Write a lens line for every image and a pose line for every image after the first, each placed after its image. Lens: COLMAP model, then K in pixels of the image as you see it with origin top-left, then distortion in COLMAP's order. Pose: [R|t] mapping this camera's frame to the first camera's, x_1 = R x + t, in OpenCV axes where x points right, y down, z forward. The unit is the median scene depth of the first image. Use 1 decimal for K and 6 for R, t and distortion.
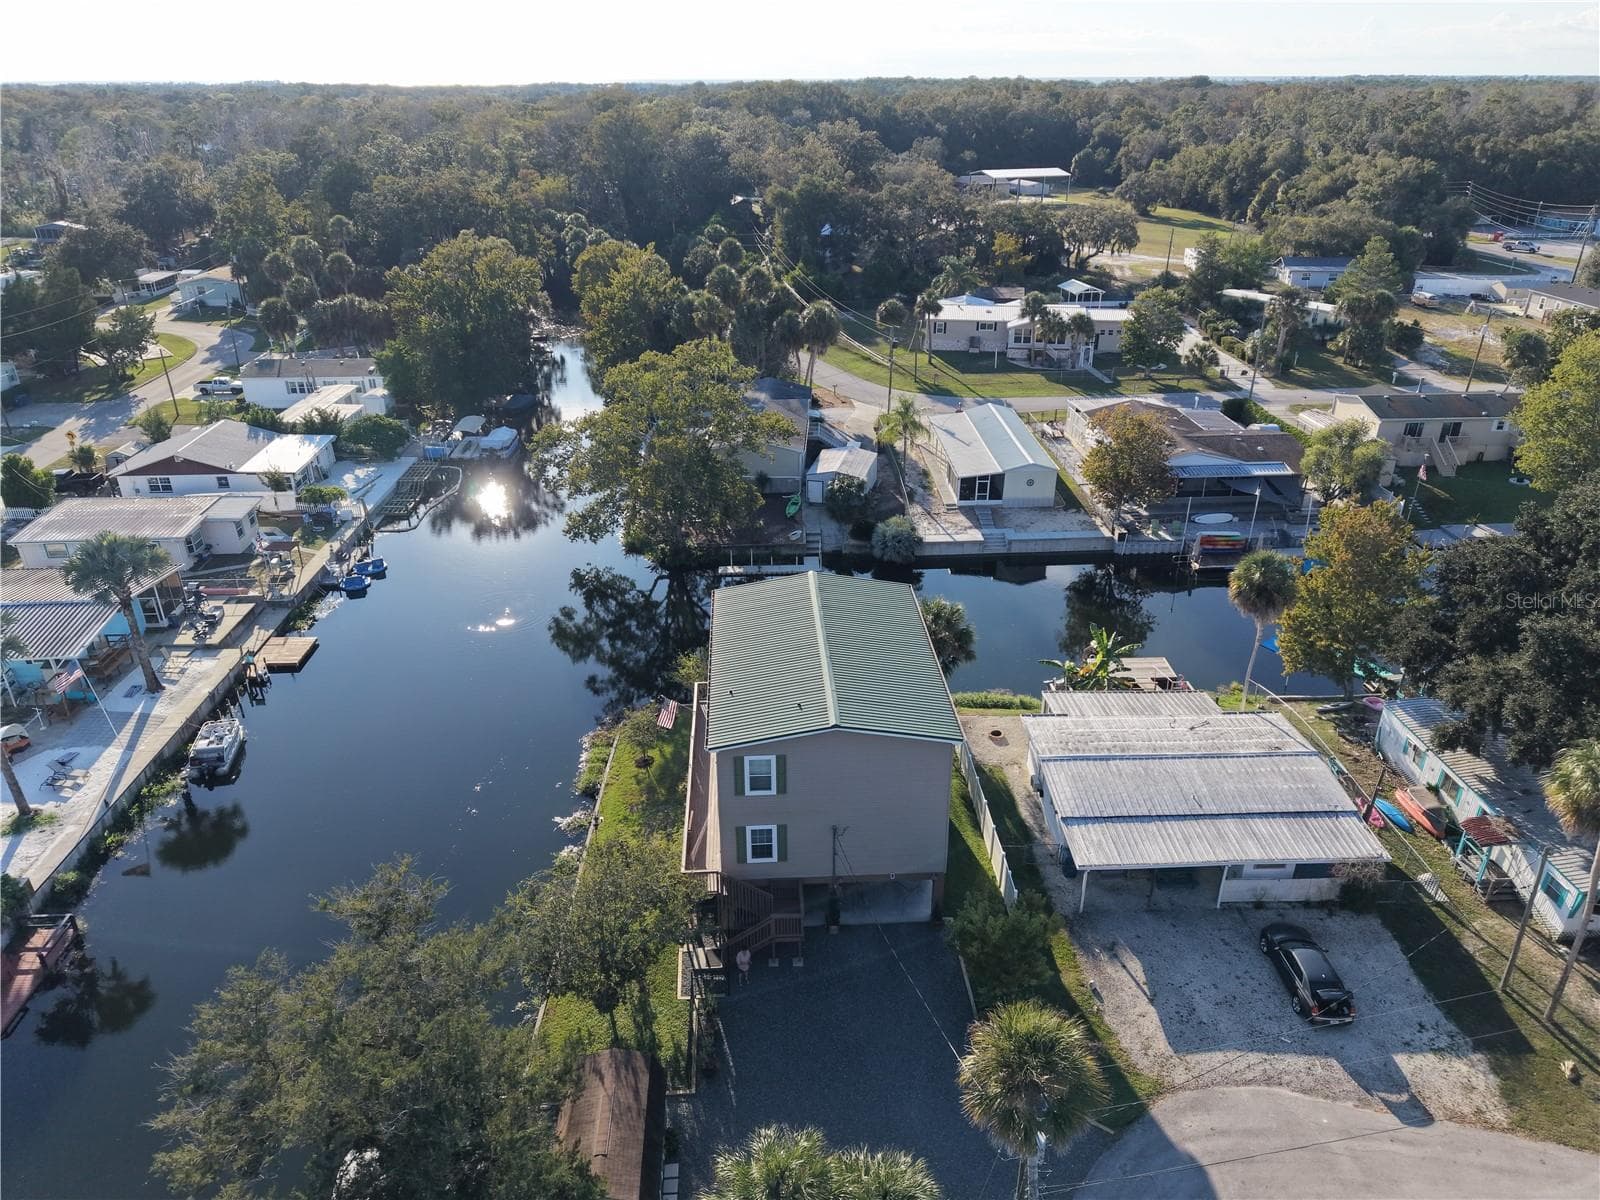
lens RADIAL K [[1065.3, 0, 796.3], [0, 1065.3, 600.0], [0, 0, 1]] dist [0.024086, -0.007018]
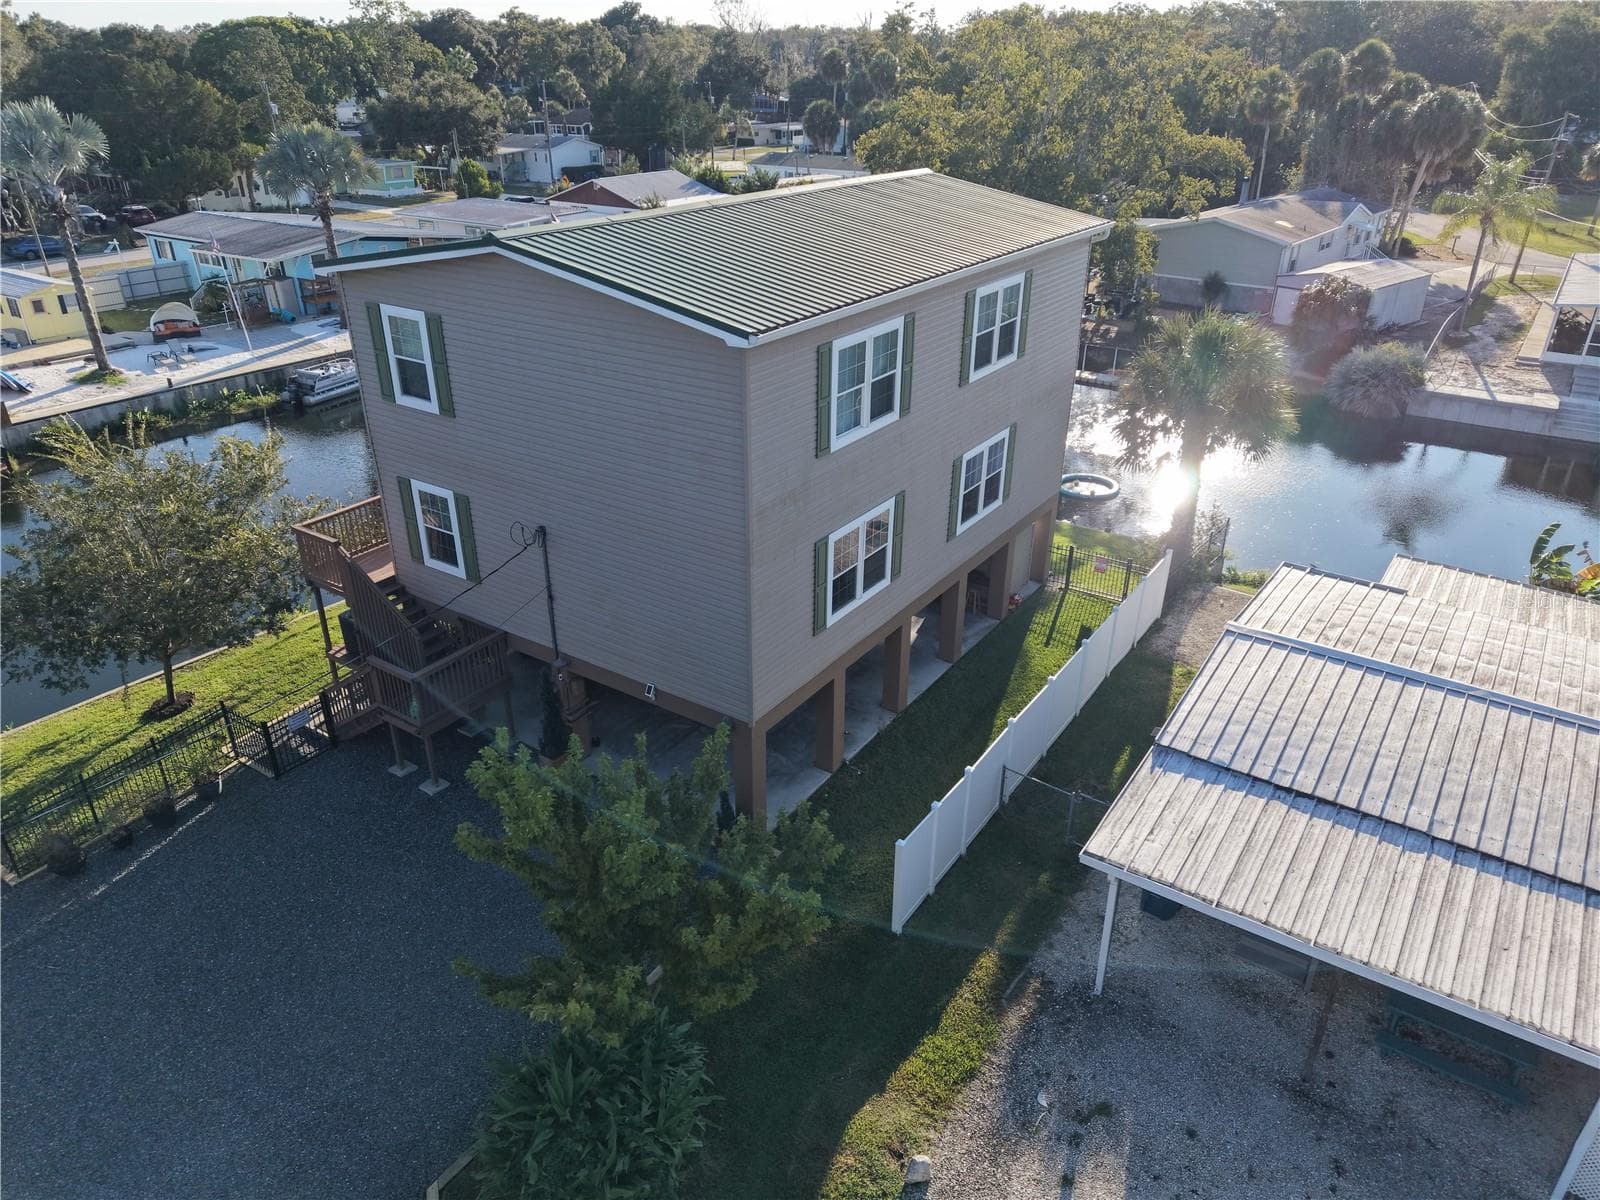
lens RADIAL K [[1065.3, 0, 811.7], [0, 1065.3, 587.5], [0, 0, 1]] dist [0.024086, -0.007018]
pose [[0.802039, 0.268886, -0.533323, 0.179350], [-0.267335, 0.960106, 0.082026, 0.082235], [0.534102, 0.076788, 0.841926, 0.333259]]
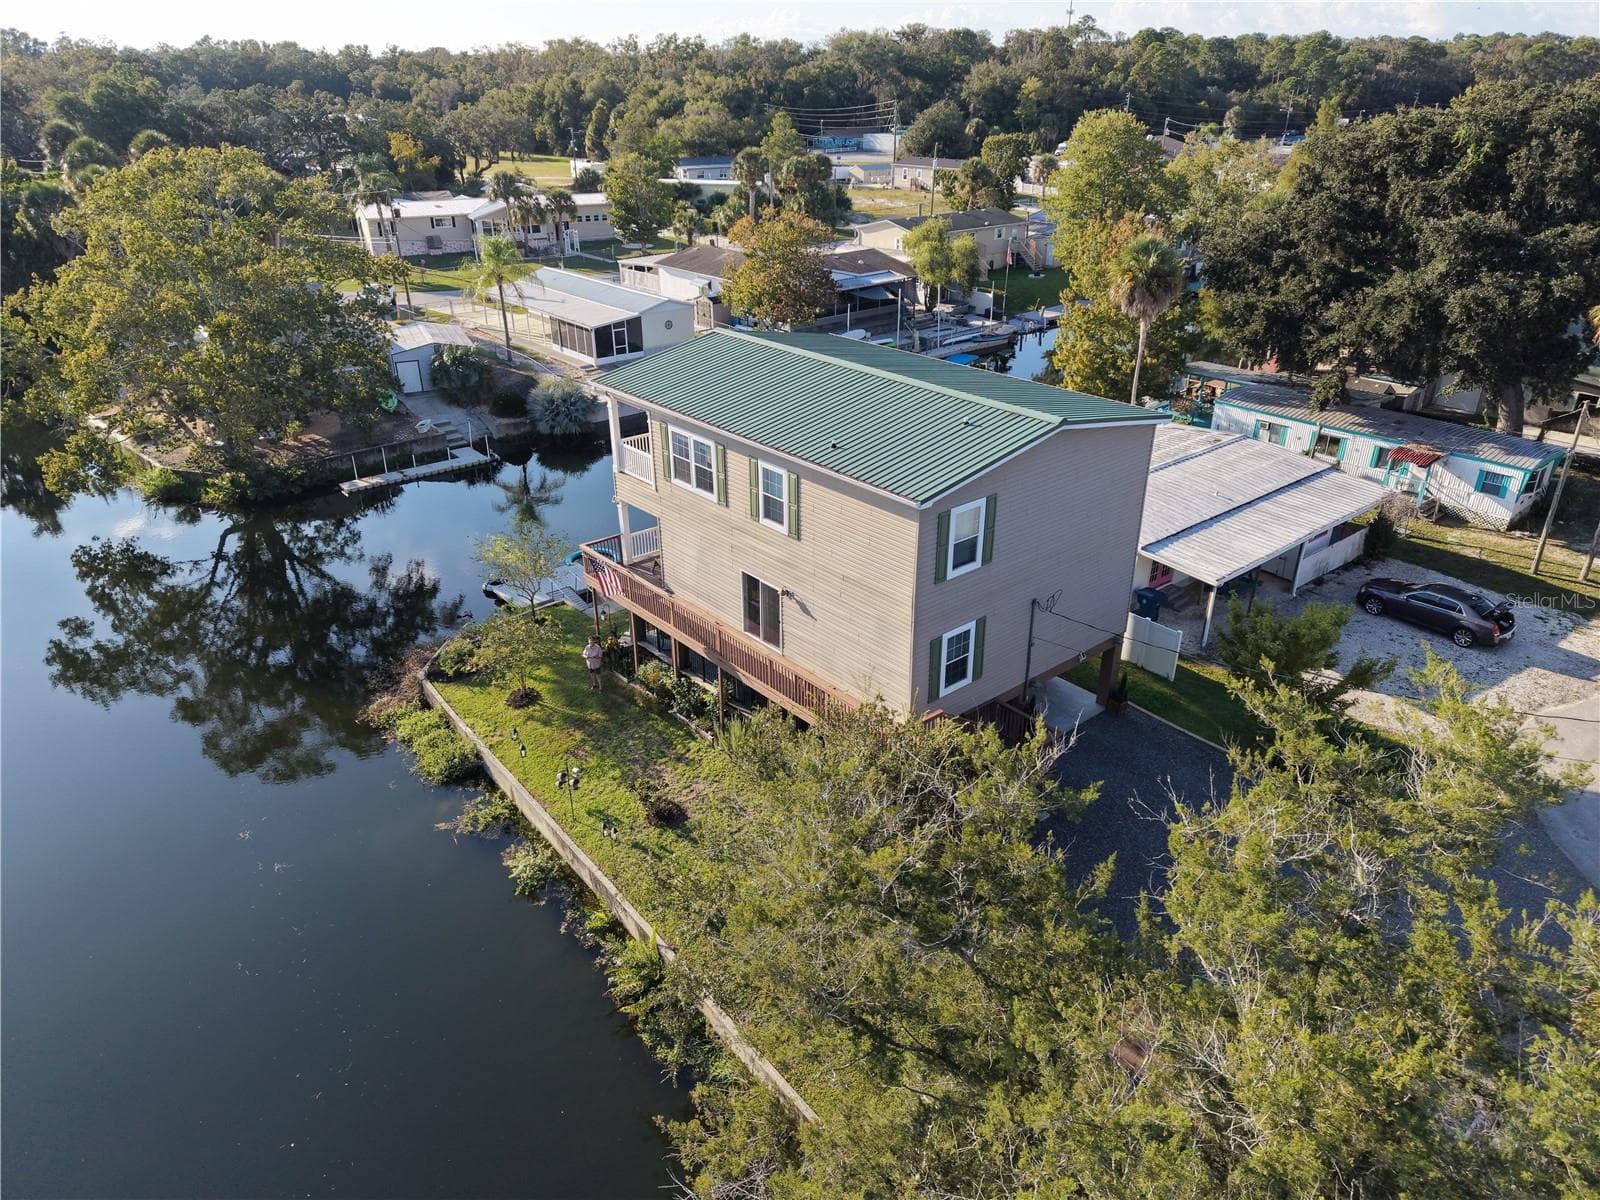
lens RADIAL K [[1065.3, 0, 801.7], [0, 1065.3, 602.3], [0, 0, 1]] dist [0.024086, -0.007018]
pose [[0.797701, -0.268538, 0.539963, -0.212759], [0.266084, 0.960243, 0.084461, 0.057691], [-0.541177, 0.076301, 0.837440, 0.252970]]
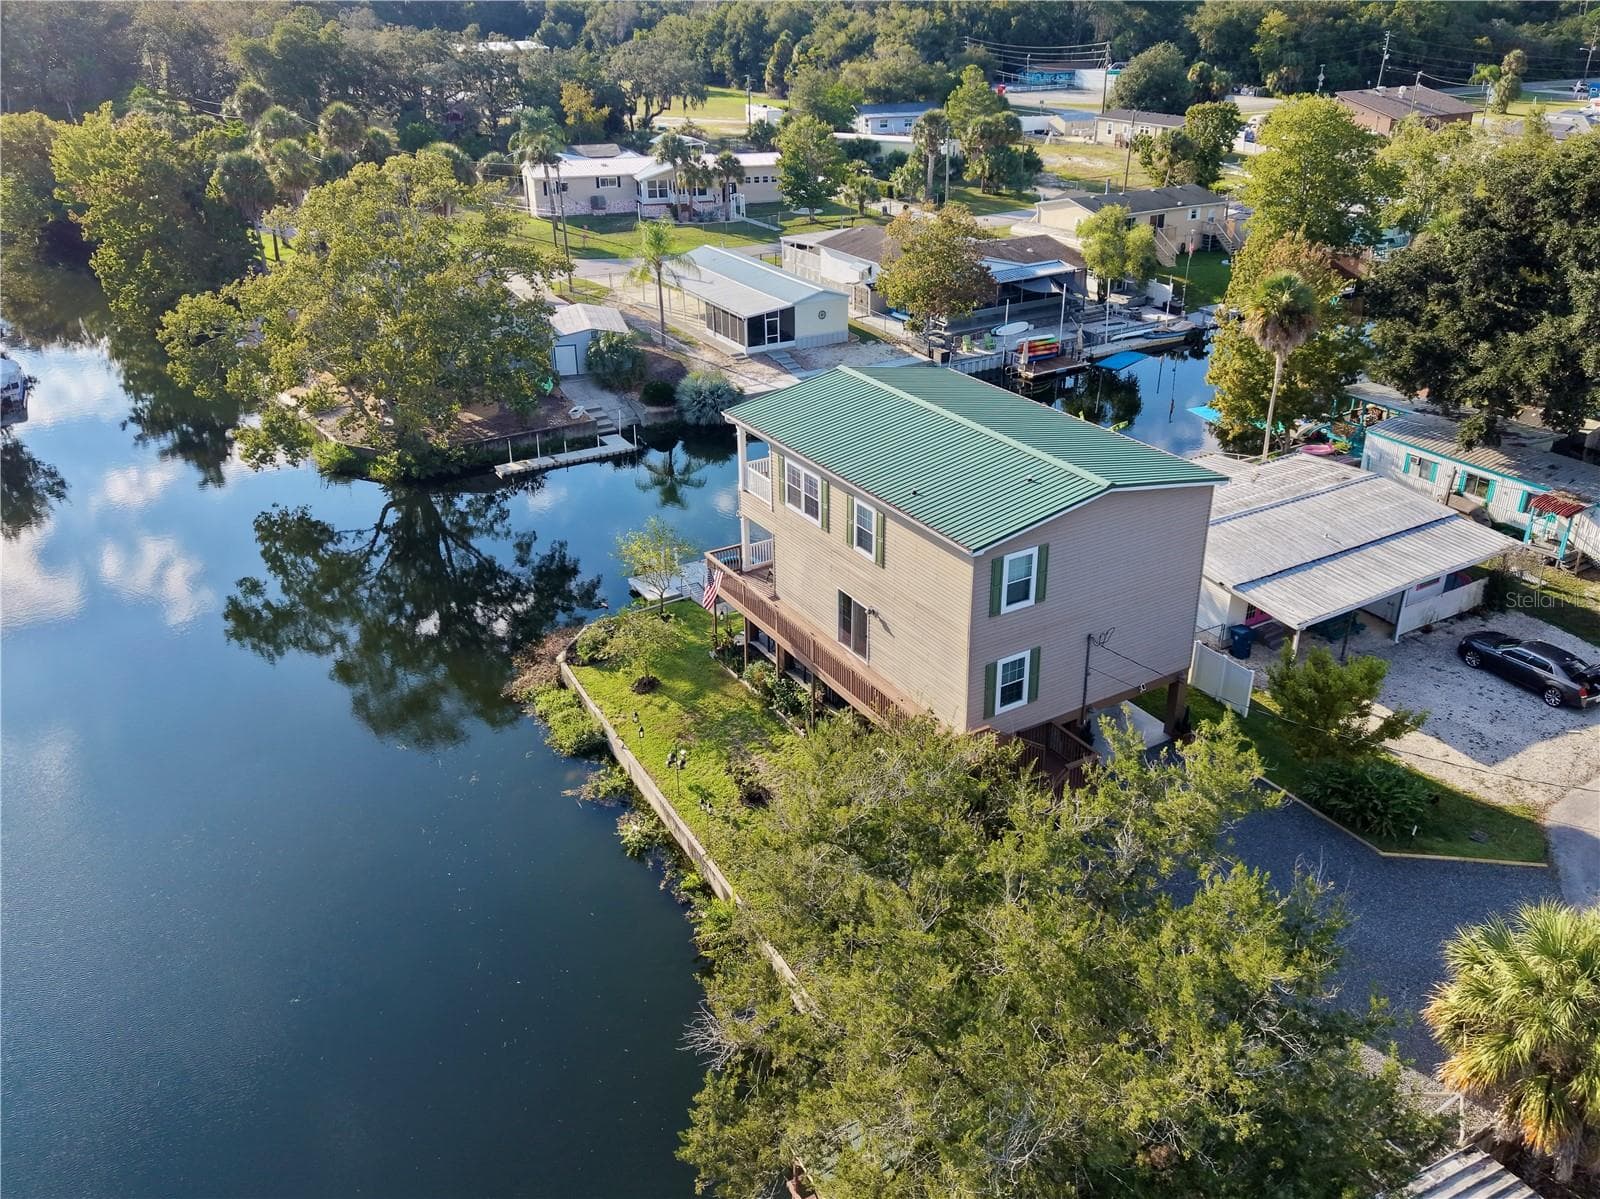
lens RADIAL K [[1236.2, 0, 836.4], [0, 1236.2, 546.3], [0, 0, 1]] dist [0.061675, -0.039613]
pose [[0.871985, -0.199430, 0.447069, -0.240916], [0.210187, 0.977315, 0.026005, 0.044336], [-0.442113, 0.071292, 0.894121, 0.142560]]
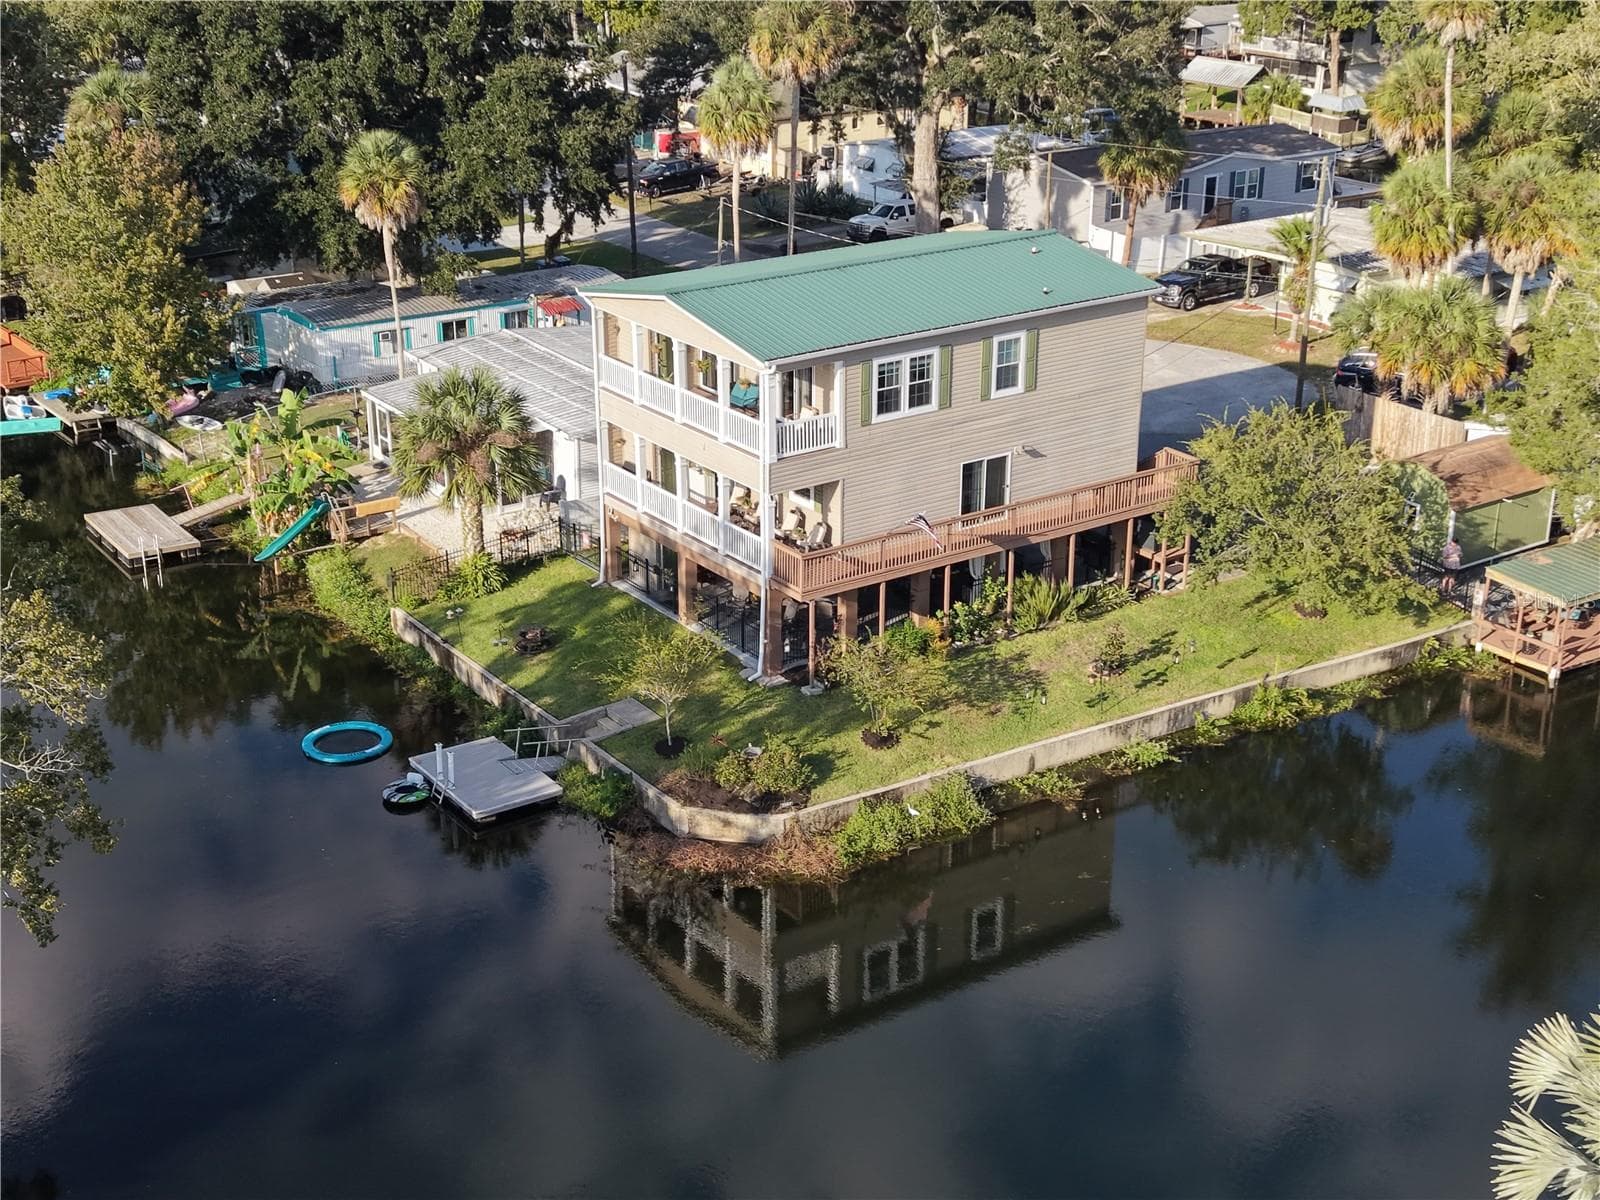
lens RADIAL K [[1991.2, 0, 799.0], [0, 1991.2, 600.4], [0, 0, 1]] dist [0.004392, 0.000000]
pose [[-0.532041, -0.314543, 0.786127, -0.529505], [0.367559, 0.750602, 0.549088, -0.267243], [-0.762780, 0.581085, -0.283738, 0.800519]]
